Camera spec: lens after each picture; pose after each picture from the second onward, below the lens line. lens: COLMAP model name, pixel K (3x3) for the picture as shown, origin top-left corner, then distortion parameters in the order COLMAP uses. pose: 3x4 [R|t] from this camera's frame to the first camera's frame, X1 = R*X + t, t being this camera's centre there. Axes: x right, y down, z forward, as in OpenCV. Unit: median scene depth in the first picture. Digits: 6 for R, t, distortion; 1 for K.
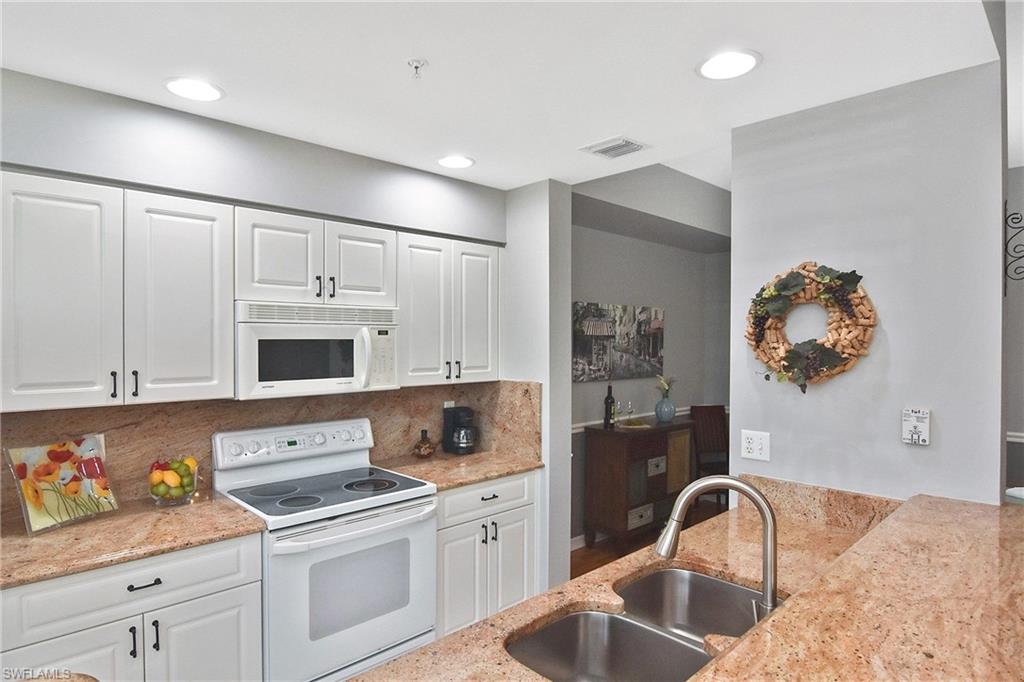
lens RADIAL K [[564.8, 0, 511.0], [0, 564.8, 336.8], [0, 0, 1]] dist [-0.004855, -0.002731]
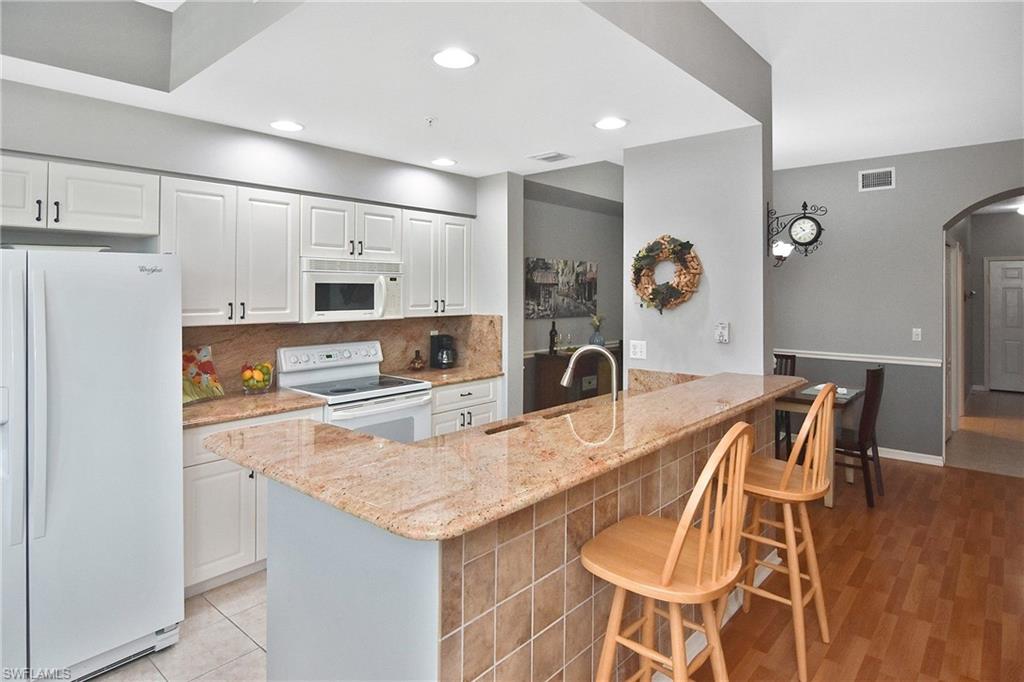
lens RADIAL K [[564.8, 0, 501.4], [0, 564.8, 280.3], [0, 0, 1]] dist [-0.004855, -0.002731]
pose [[0.998188, 0.000411, 0.060171, -0.037825], [0.000580, 0.999864, -0.016456, 0.019908], [-0.060170, 0.016461, 0.998052, -0.473674]]
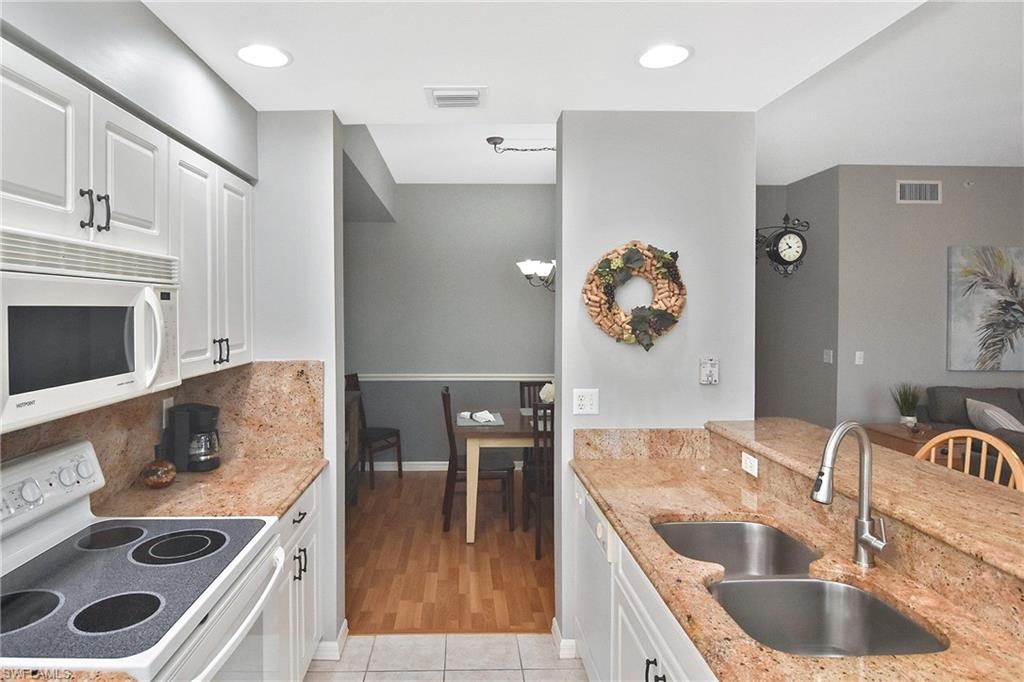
lens RADIAL K [[564.8, 0, 452.3], [0, 564.8, 311.6], [0, 0, 1]] dist [-0.004855, -0.002731]
pose [[0.691153, -0.006347, 0.722681, -0.467631], [0.000021, 0.999962, 0.008763, 0.004368], [-0.722708, -0.006041, 0.691127, 0.357923]]
